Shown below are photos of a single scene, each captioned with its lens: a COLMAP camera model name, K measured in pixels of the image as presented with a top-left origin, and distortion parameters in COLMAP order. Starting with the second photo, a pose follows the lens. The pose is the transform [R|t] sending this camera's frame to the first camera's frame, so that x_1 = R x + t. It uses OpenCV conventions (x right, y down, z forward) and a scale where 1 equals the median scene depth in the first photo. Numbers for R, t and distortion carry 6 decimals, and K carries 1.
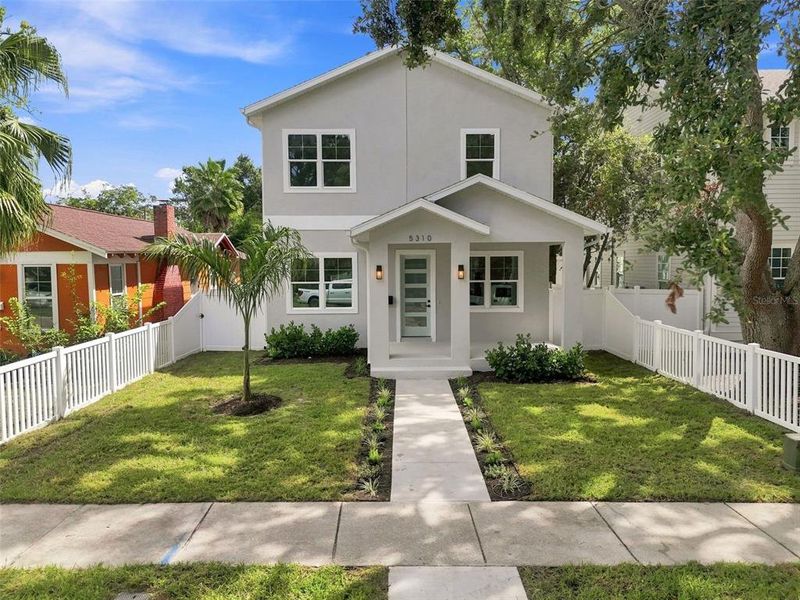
lens RADIAL K [[585.5, 0, 400.0], [0, 585.5, 300.0], [0, 0, 1]] dist [0.085734, -0.075579]
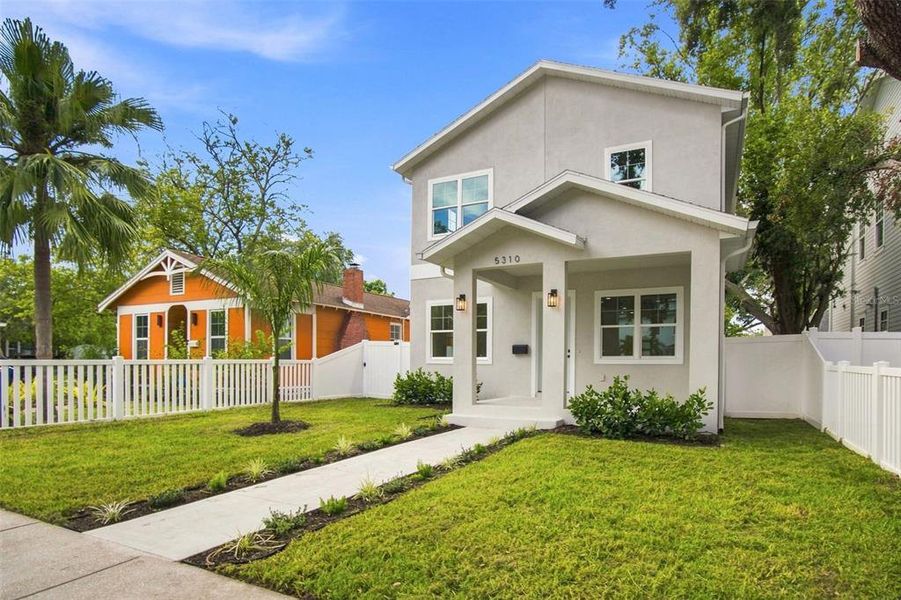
lens RADIAL K [[495.3, 0, 480.1], [0, 495.3, 375.7], [0, 0, 1]] dist [-0.060150, 0.059955]
pose [[0.892783, 0.024434, -0.449824, 0.332427], [-0.044320, 0.998448, -0.033728, 0.087994], [0.448302, 0.050048, 0.892480, 0.373656]]
